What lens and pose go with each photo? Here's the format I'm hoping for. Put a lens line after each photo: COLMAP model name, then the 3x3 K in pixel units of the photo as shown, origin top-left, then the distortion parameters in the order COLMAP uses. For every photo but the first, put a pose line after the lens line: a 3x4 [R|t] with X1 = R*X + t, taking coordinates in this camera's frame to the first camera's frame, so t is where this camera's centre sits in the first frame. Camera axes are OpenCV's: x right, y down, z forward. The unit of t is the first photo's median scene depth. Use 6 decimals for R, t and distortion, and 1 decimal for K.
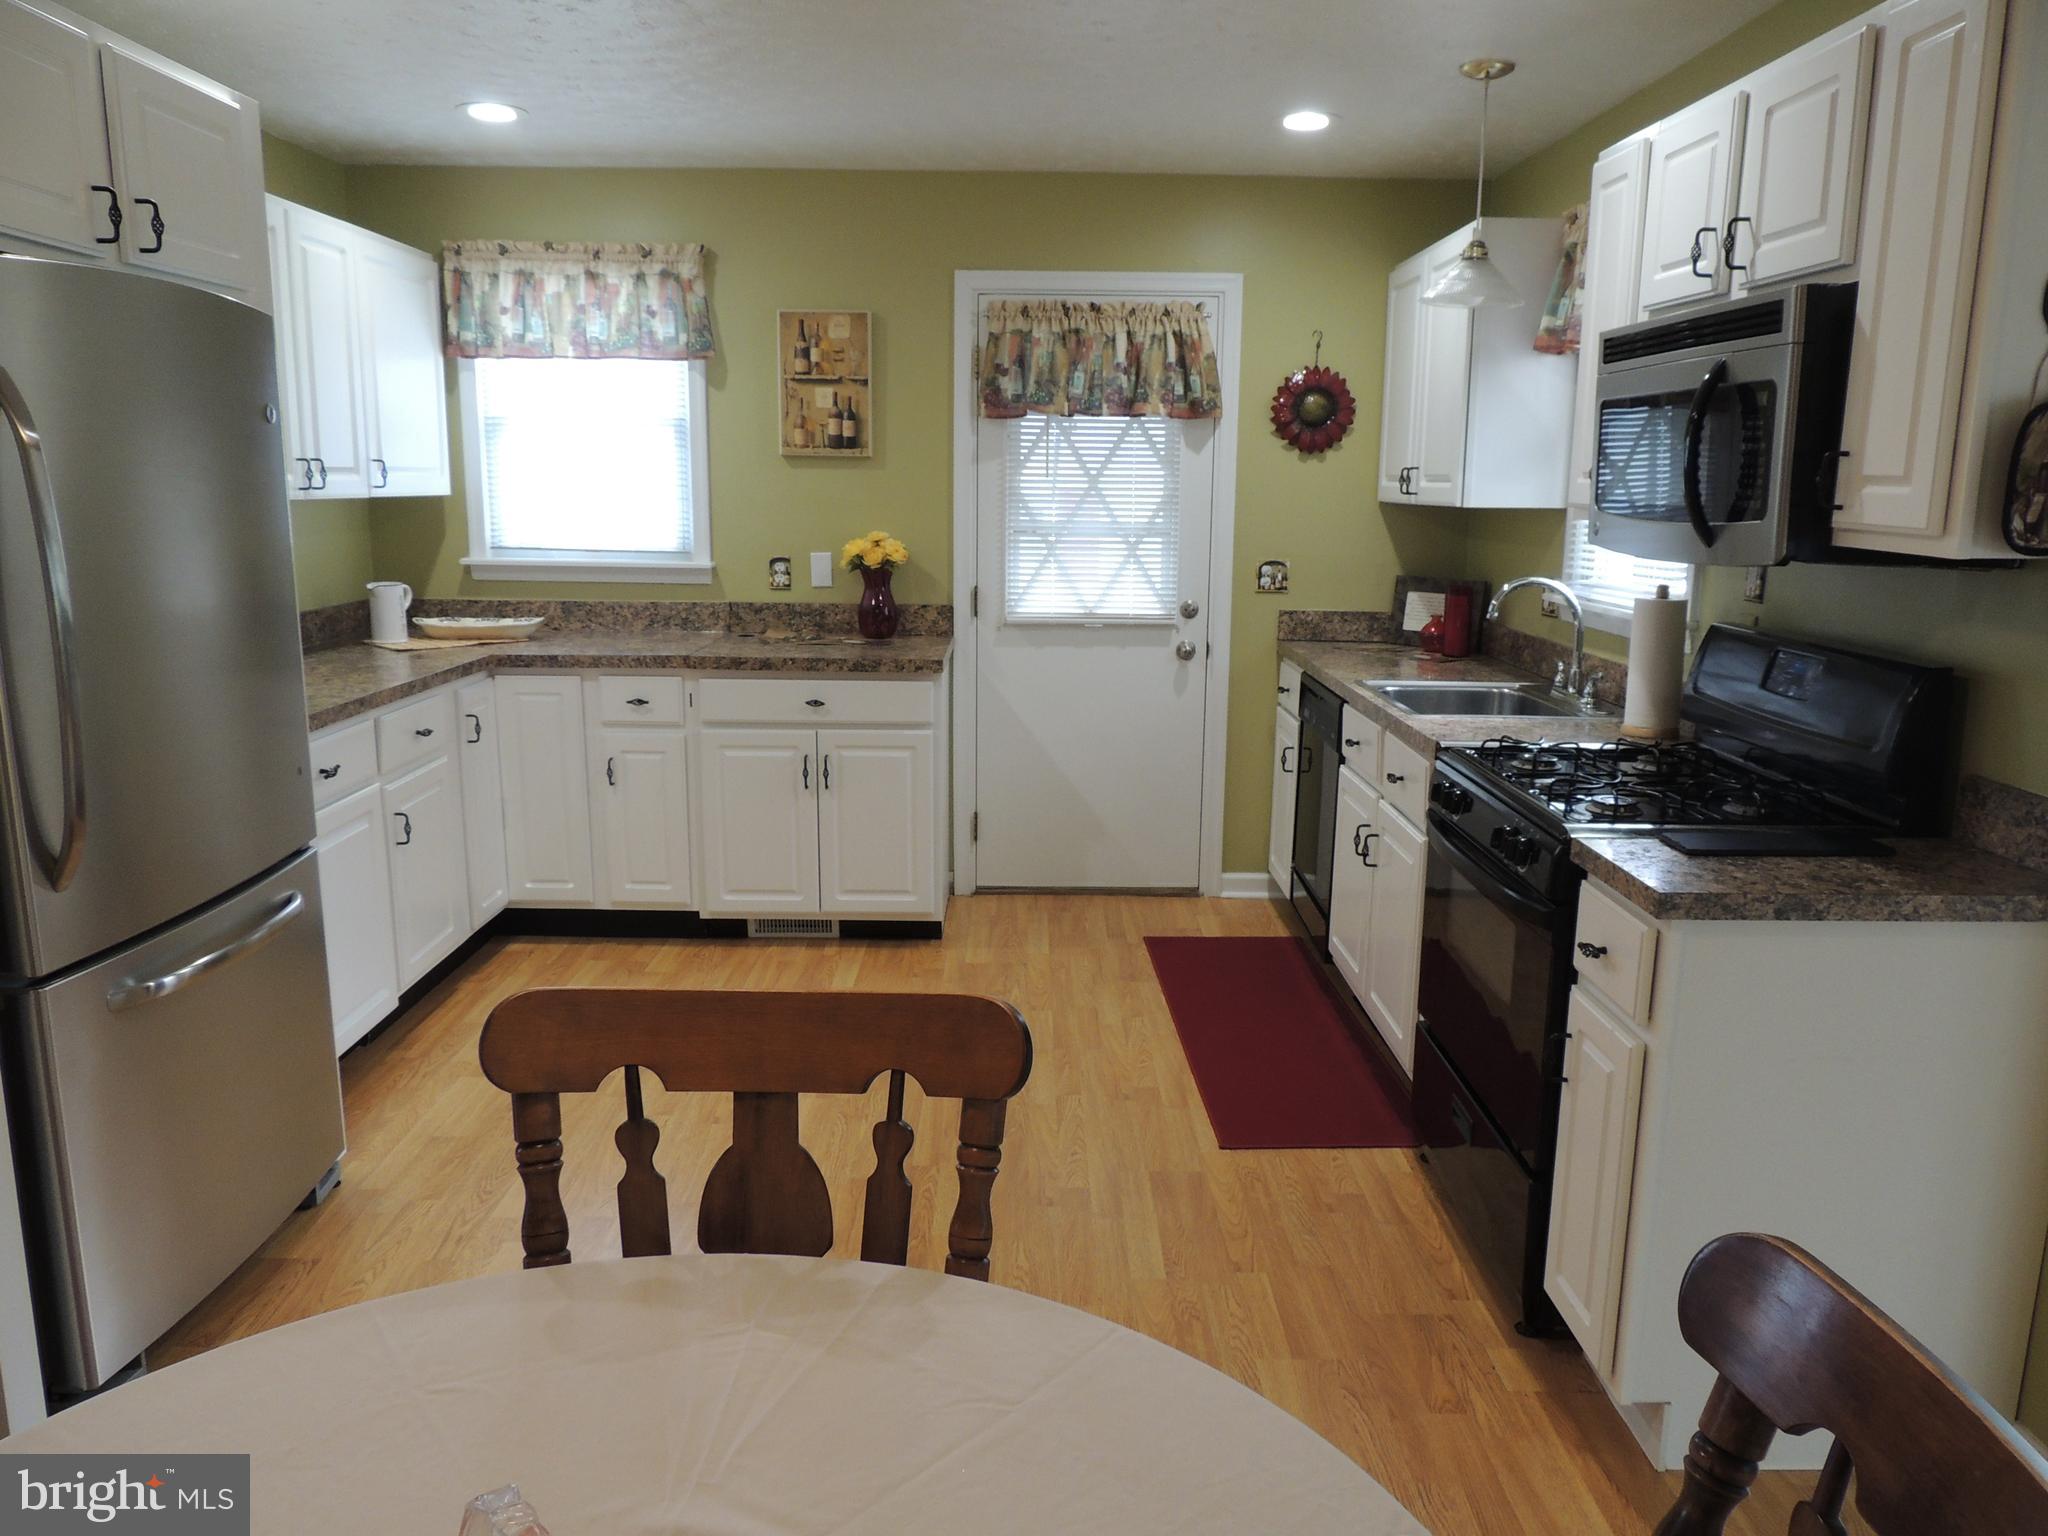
lens RADIAL K [[1464.2, 0, 1032.9], [0, 1464.2, 769.5], [0, 0, 1]] dist [-0.007052, 0.002336]
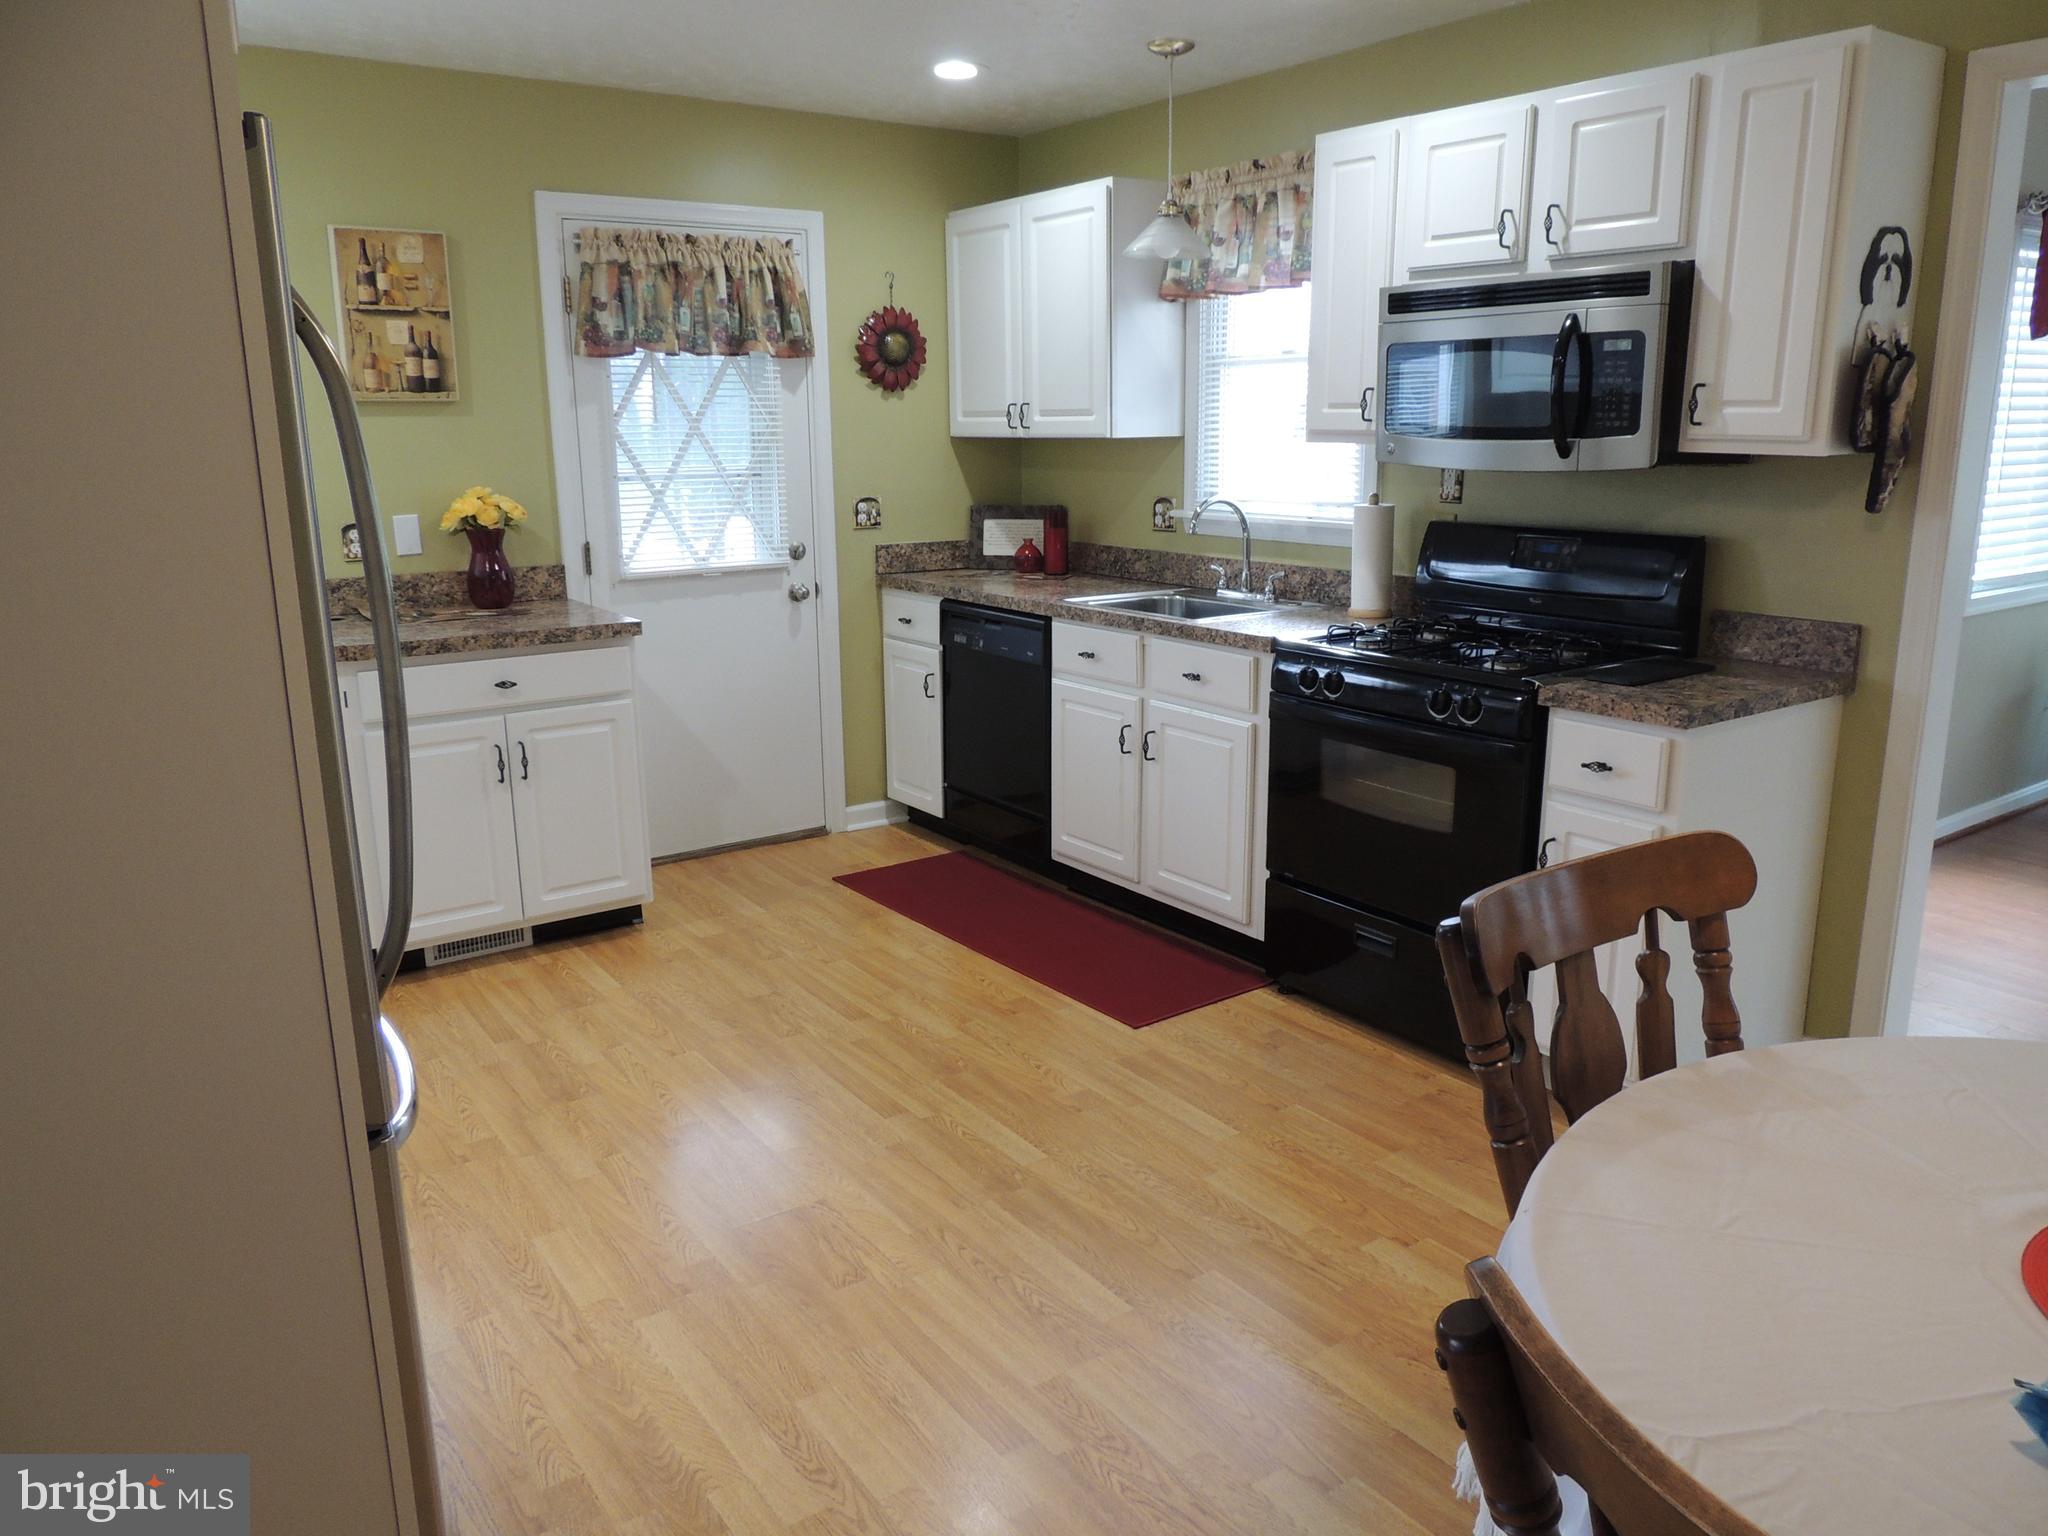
lens RADIAL K [[1464.2, 0, 1032.9], [0, 1464.2, 769.5], [0, 0, 1]] dist [-0.007052, 0.002336]
pose [[0.820514, -0.153329, 0.550679, -0.349823], [0.131510, 0.988147, 0.079187, -0.020860], [-0.556293, 0.007446, 0.830953, 0.087030]]
